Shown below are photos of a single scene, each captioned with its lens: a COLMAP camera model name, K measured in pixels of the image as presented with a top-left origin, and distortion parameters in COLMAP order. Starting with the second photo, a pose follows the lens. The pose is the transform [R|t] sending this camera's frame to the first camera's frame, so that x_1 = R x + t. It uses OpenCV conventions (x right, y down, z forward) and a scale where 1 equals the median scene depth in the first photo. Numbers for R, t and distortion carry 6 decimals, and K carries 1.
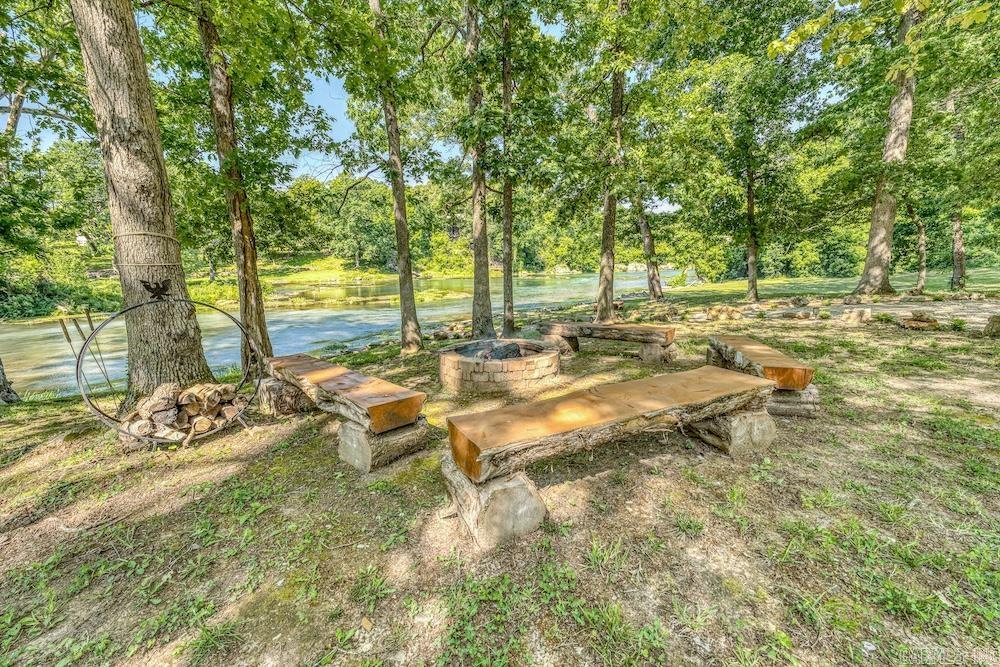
lens RADIAL K [[398.8, 0, 496.9], [0, 398.8, 332.7], [0, 0, 1]] dist [0.001558, 0.003127]
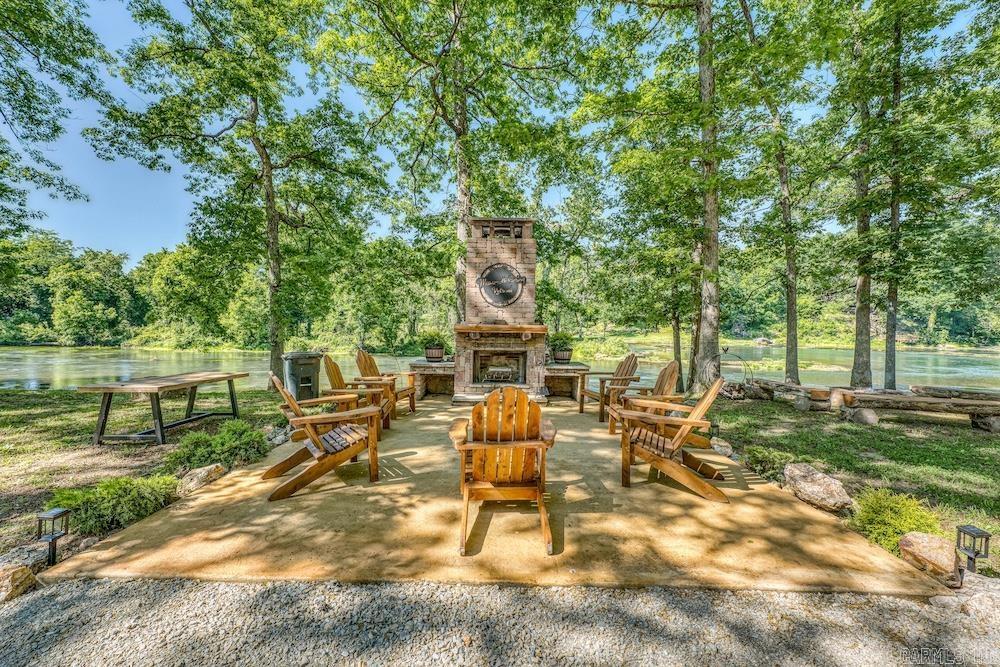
lens RADIAL K [[398.8, 0, 502.1], [0, 398.8, 330.6], [0, 0, 1]] dist [0.001558, 0.003127]
pose [[0.711793, 0.032888, -0.701619, 0.003996], [-0.143588, 0.984621, -0.099516, 0.009455], [0.687556, 0.171579, 0.705569, -0.075978]]
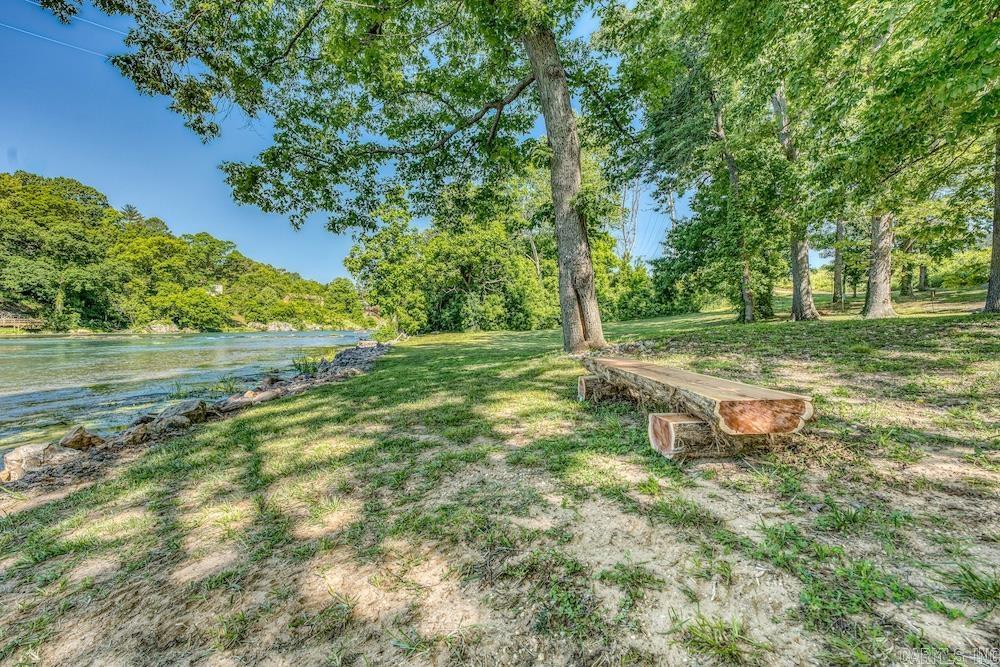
lens RADIAL K [[398.8, 0, 504.0], [0, 398.8, 337.0], [0, 0, 1]] dist [0.001558, 0.003127]
pose [[0.646444, -0.000635, 0.762961, 0.030380], [0.113992, 0.988856, -0.095761, -0.017202], [-0.754398, 0.148875, 0.639312, 0.216121]]
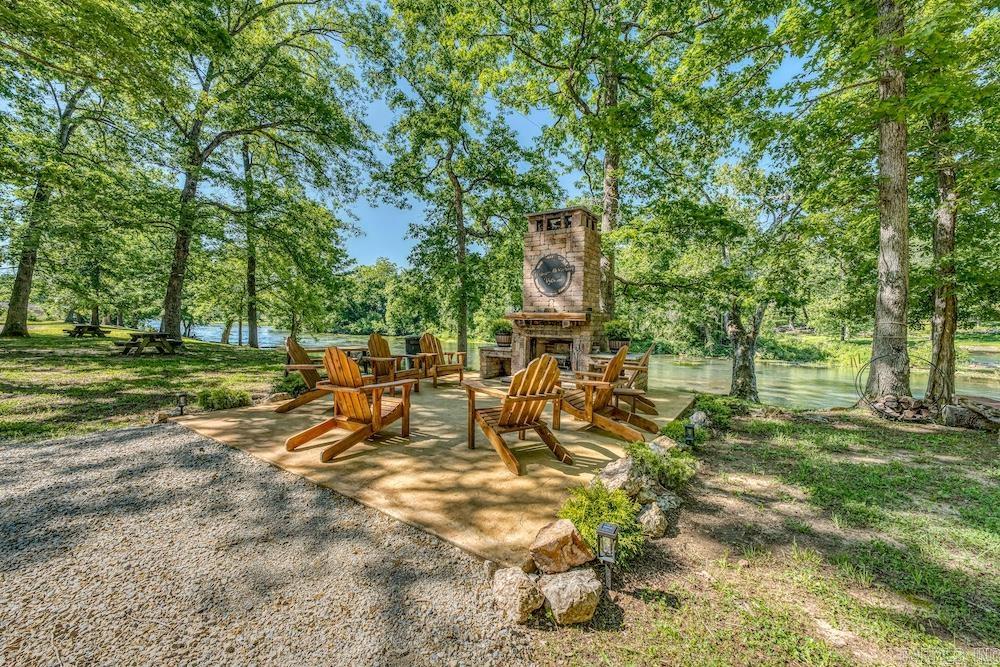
lens RADIAL K [[398.8, 0, 500.4], [0, 398.8, 333.9], [0, 0, 1]] dist [0.001558, 0.003127]
pose [[0.195083, 0.051438, -0.979437, 0.026827], [-0.185989, 0.982444, 0.014551, 0.005570], [0.962991, 0.179325, 0.201226, -0.047375]]
